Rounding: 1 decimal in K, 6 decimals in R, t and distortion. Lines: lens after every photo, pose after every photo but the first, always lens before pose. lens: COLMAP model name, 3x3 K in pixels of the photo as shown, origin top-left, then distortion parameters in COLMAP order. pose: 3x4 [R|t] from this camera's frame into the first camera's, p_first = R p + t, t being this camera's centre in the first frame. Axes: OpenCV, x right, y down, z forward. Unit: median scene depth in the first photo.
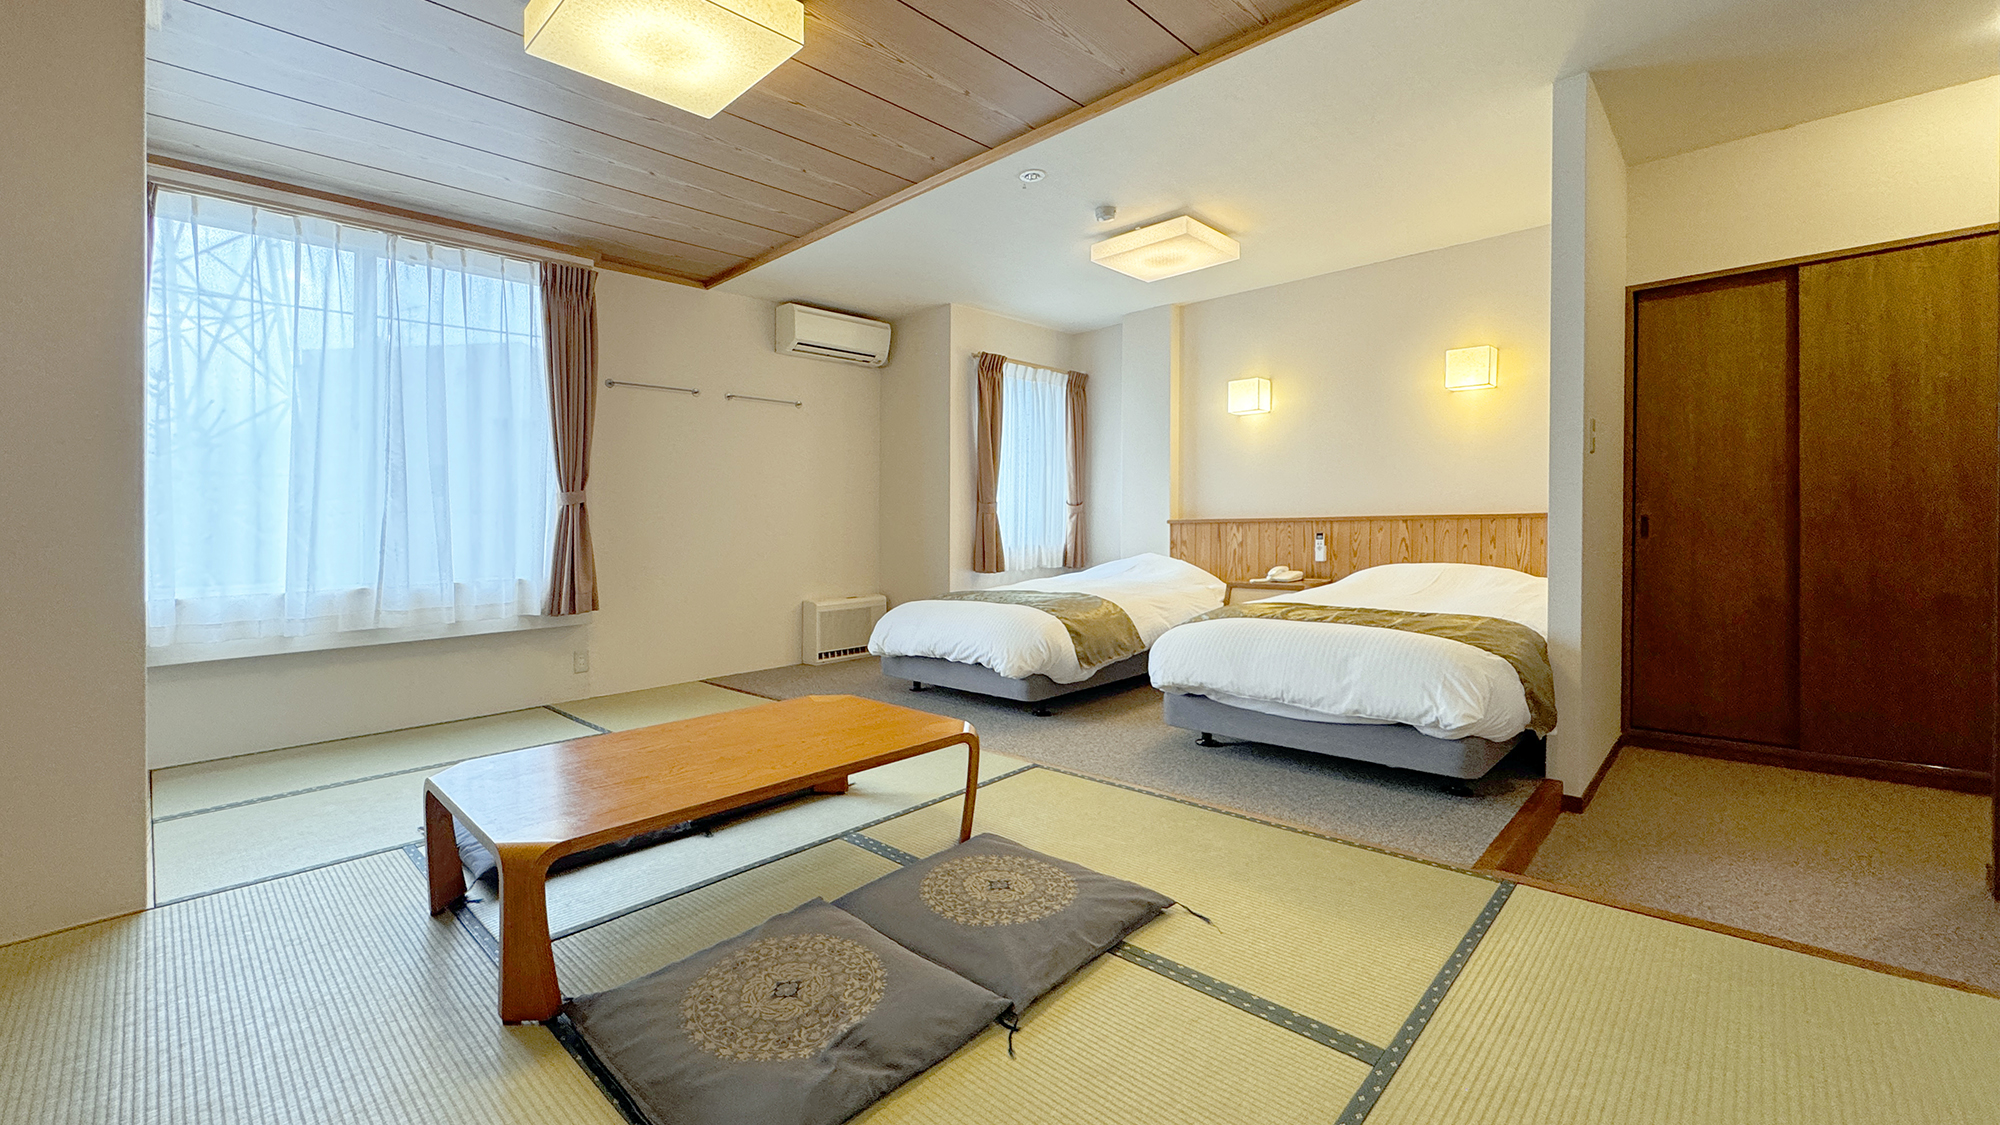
lens RADIAL K [[798.2, 0, 1006.1], [0, 798.2, 523.4], [0, 0, 1]] dist [-0.003197, -0.000115]
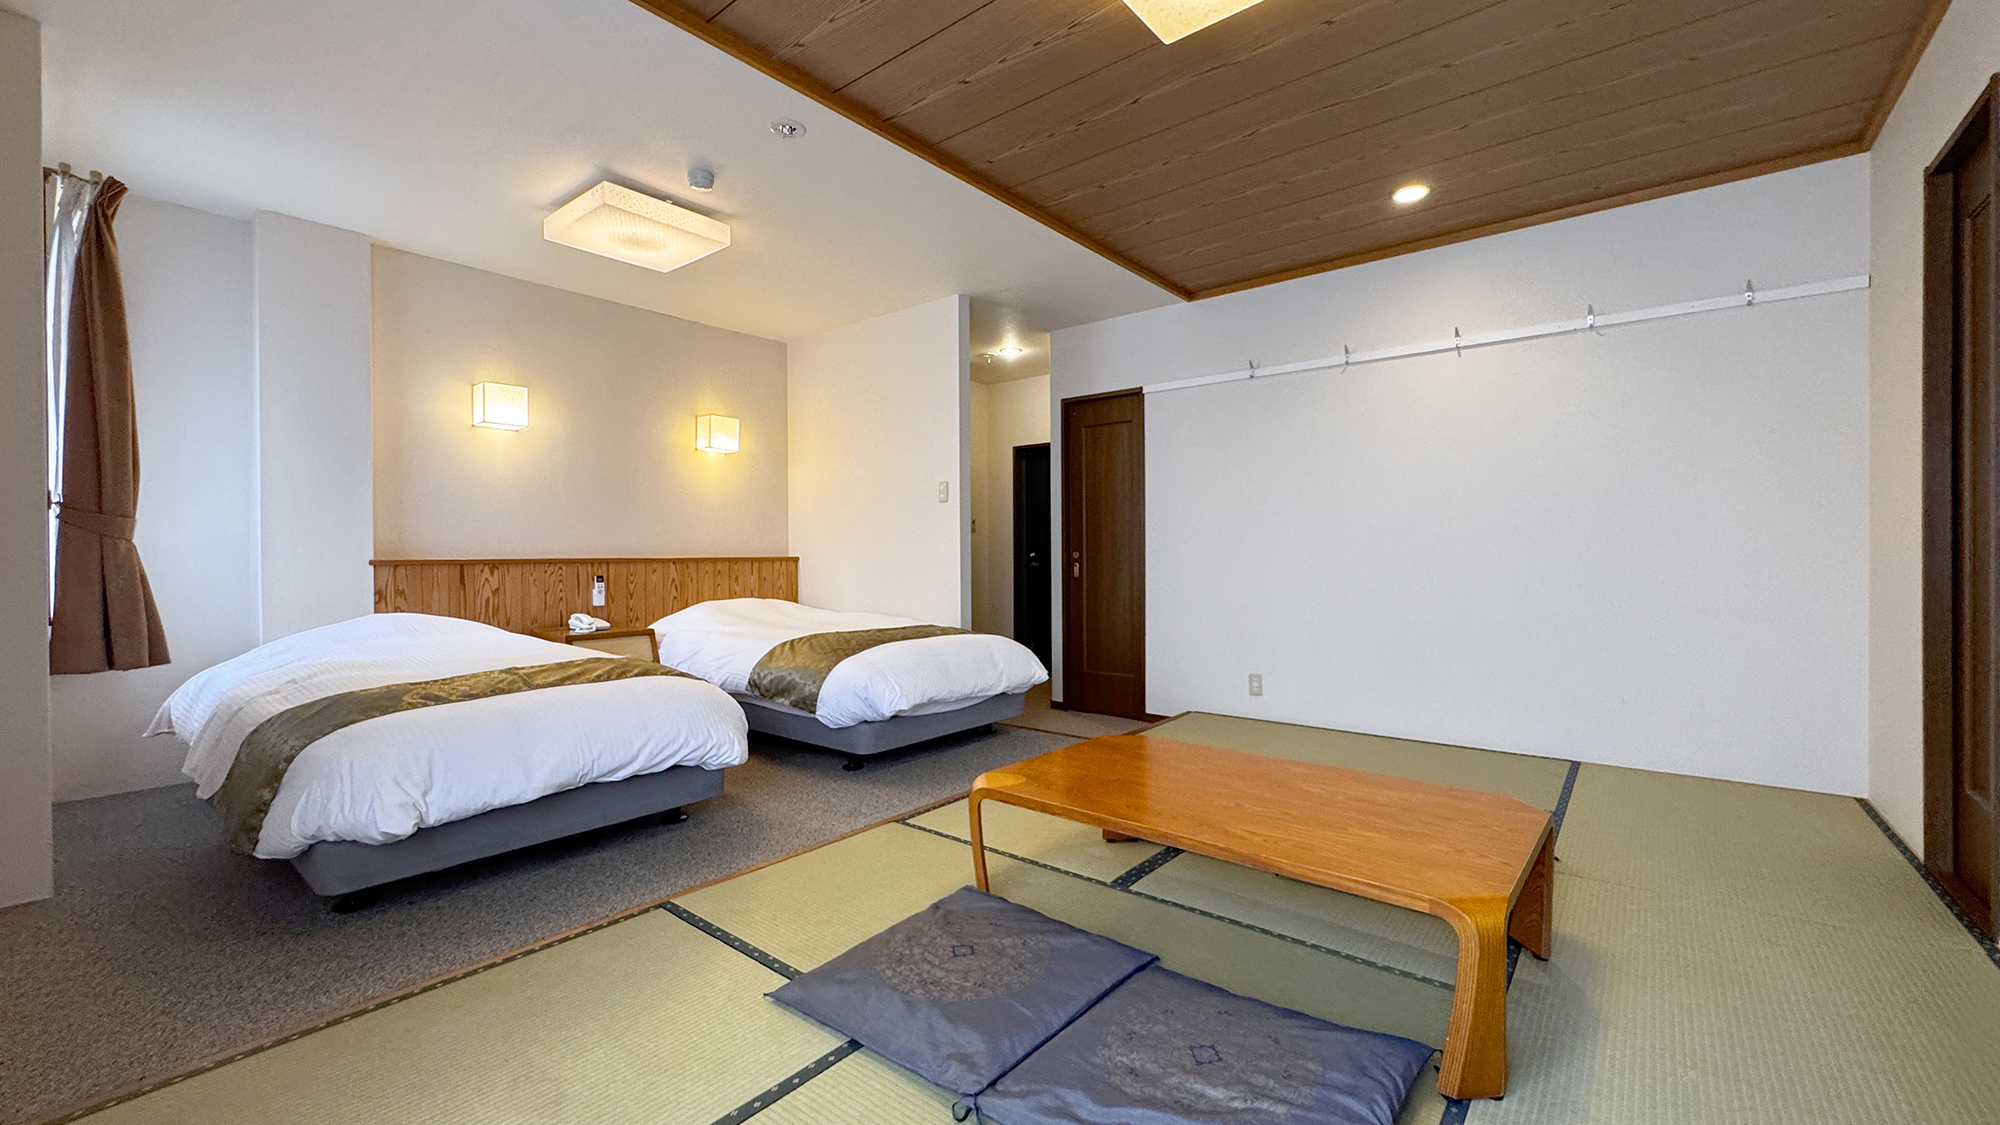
lens RADIAL K [[798.2, 0, 998.3], [0, 798.2, 568.1], [0, 0, 1]] dist [-0.003197, -0.000115]
pose [[-0.058269, 0.003529, 0.998295, -0.560550], [0.007146, 0.999970, -0.003118, 0.010048], [-0.998275, 0.006952, -0.058292, 0.595970]]
